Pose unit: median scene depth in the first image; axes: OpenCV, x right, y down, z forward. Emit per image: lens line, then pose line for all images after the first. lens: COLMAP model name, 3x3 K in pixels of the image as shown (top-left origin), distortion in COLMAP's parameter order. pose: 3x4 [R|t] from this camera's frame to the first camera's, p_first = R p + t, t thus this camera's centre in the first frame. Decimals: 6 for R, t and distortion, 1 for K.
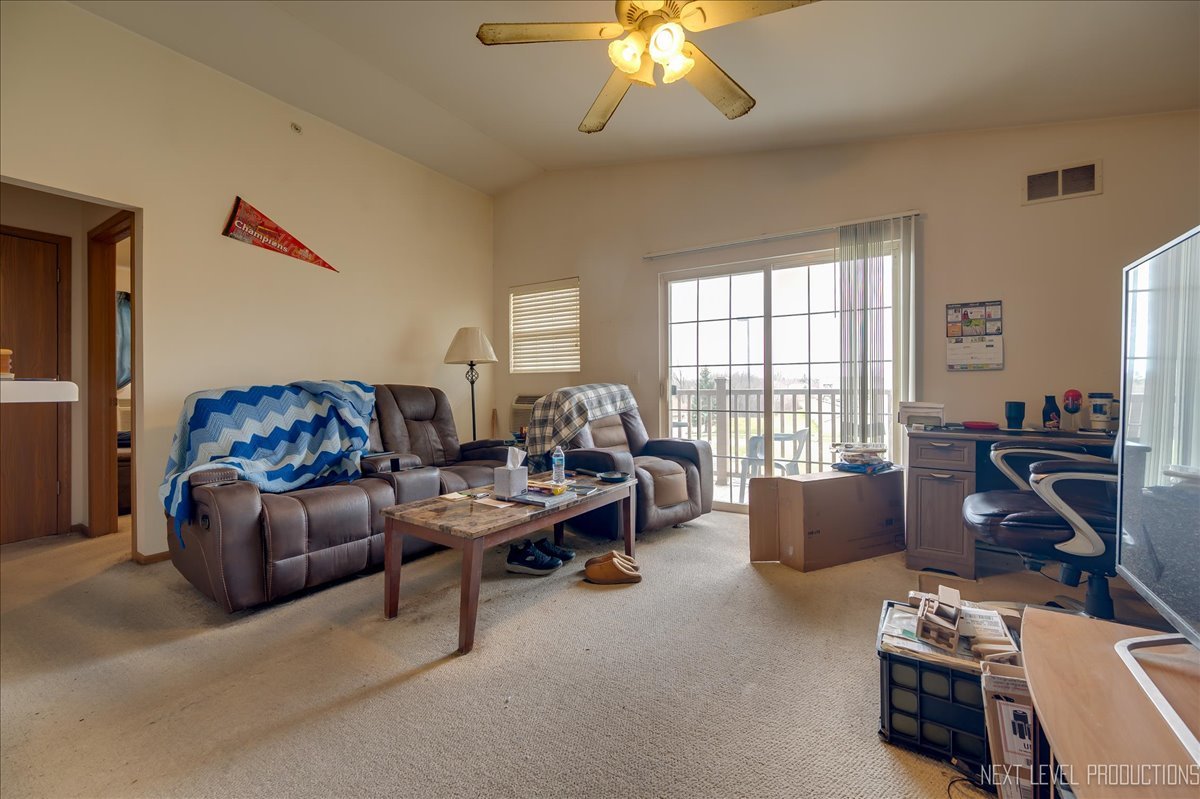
lens RADIAL K [[505.3, 0, 599.9], [0, 505.3, 389.8], [0, 0, 1]] dist [0.000210, 0.000012]
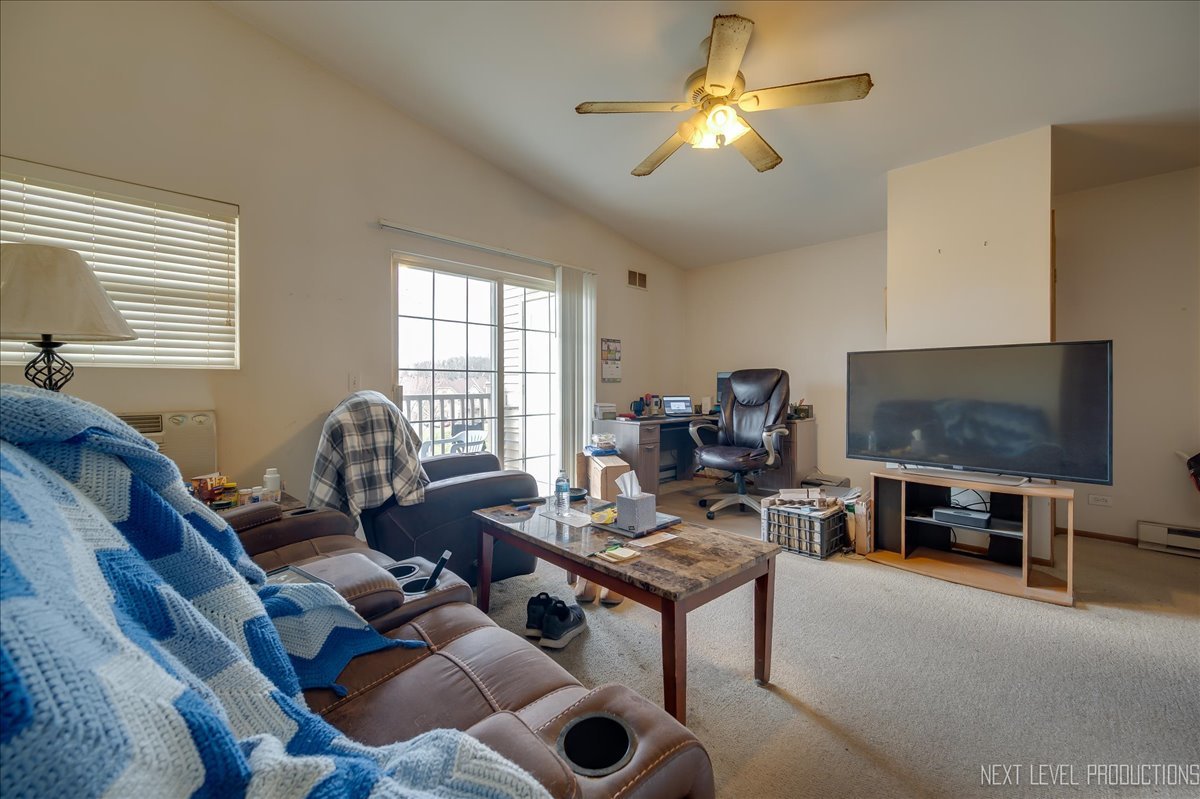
lens RADIAL K [[505.3, 0, 599.9], [0, 505.3, 389.8], [0, 0, 1]] dist [0.000210, 0.000012]
pose [[0.180070, -0.004196, 0.983645, -0.879649], [0.005623, 0.999979, 0.003237, -0.019889], [-0.983638, 0.004948, 0.180090, 0.795286]]
